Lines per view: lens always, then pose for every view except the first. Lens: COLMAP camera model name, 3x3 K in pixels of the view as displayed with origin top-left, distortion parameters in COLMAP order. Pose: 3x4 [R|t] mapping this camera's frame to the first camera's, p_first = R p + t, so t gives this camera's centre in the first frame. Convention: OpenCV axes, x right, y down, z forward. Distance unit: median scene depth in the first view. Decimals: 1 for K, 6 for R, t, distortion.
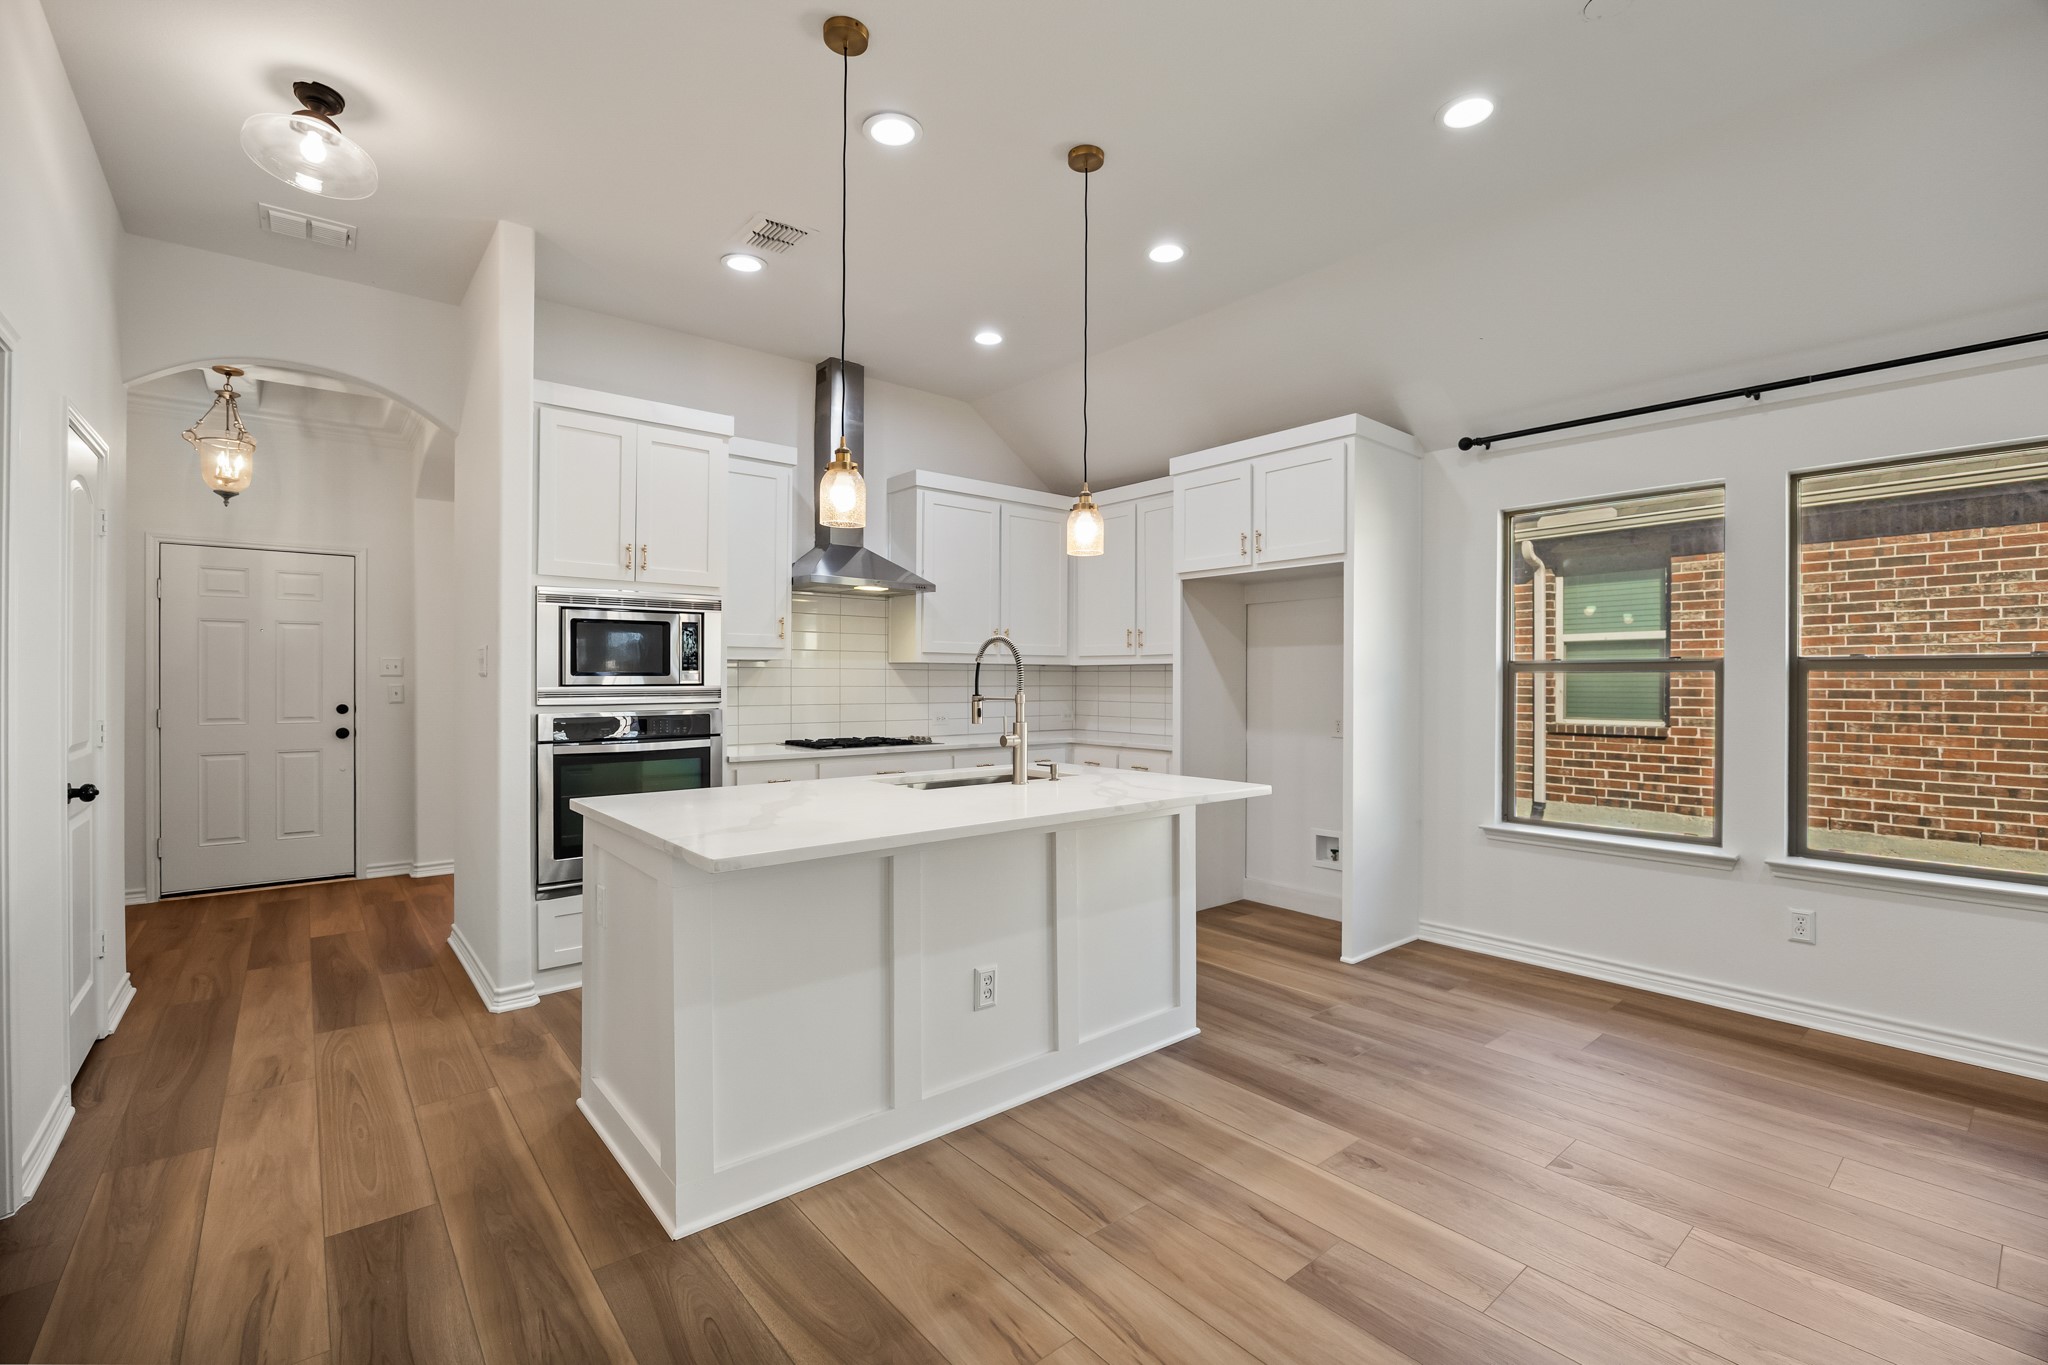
lens RADIAL K [[900.6, 0, 1027.0], [0, 900.6, 671.7], [0, 0, 1]] dist [-0.015336, 0.001155]
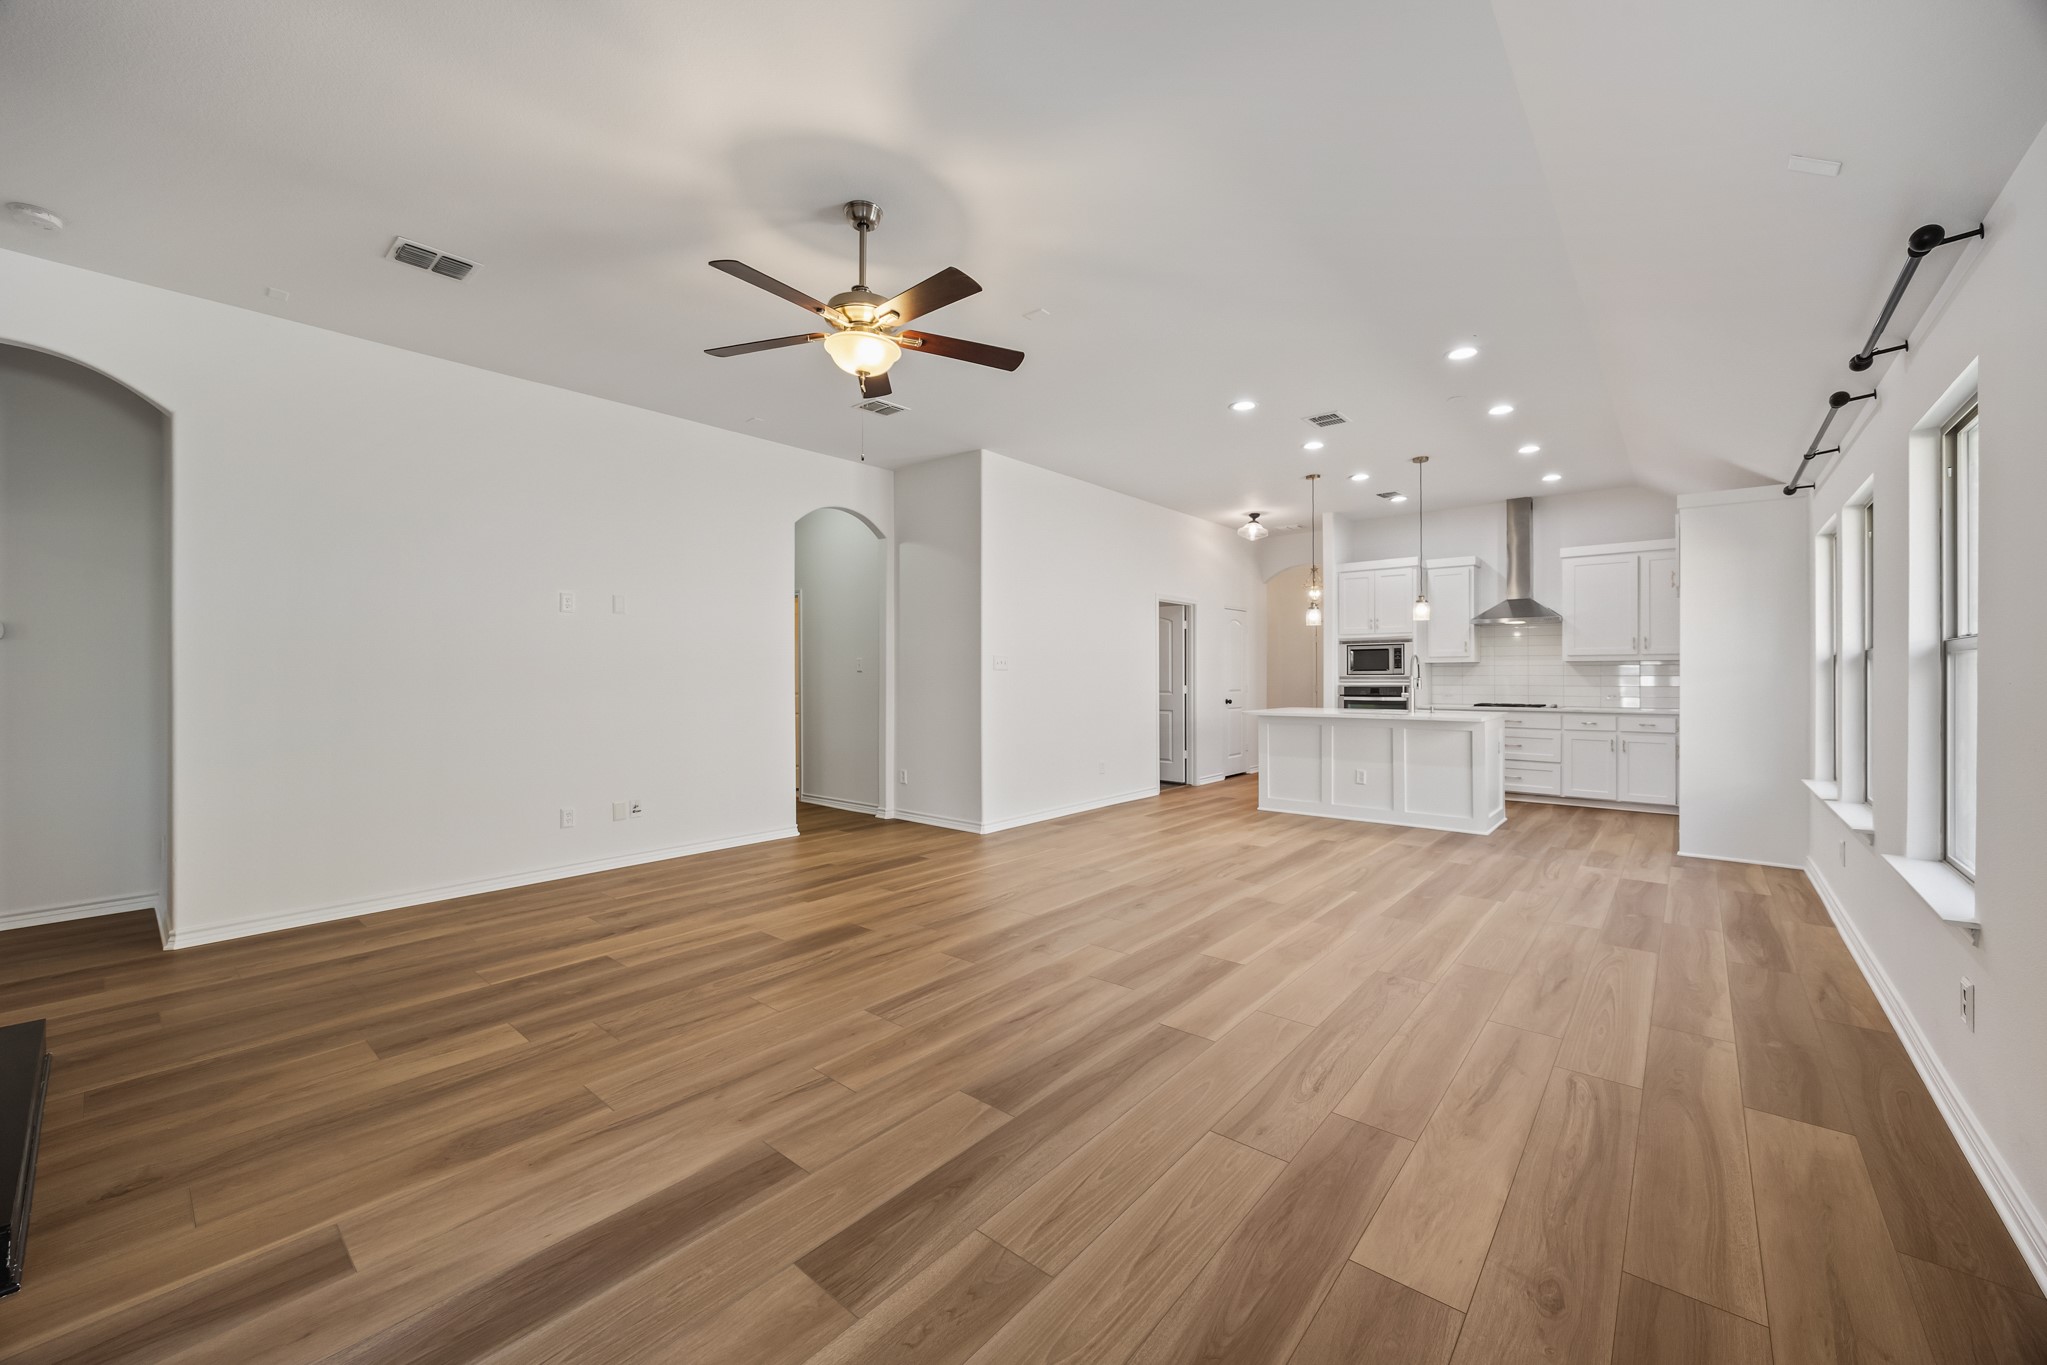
lens RADIAL K [[795.1, 0, 1021.4], [0, 795.1, 676.4], [0, 0, 1]] dist [0.000007, -0.000403]
pose [[0.167778, -0.001950, -0.985823, 1.260597], [0.009398, 0.999956, -0.000378, 0.010120], [0.985780, -0.009201, 0.167789, -0.253566]]
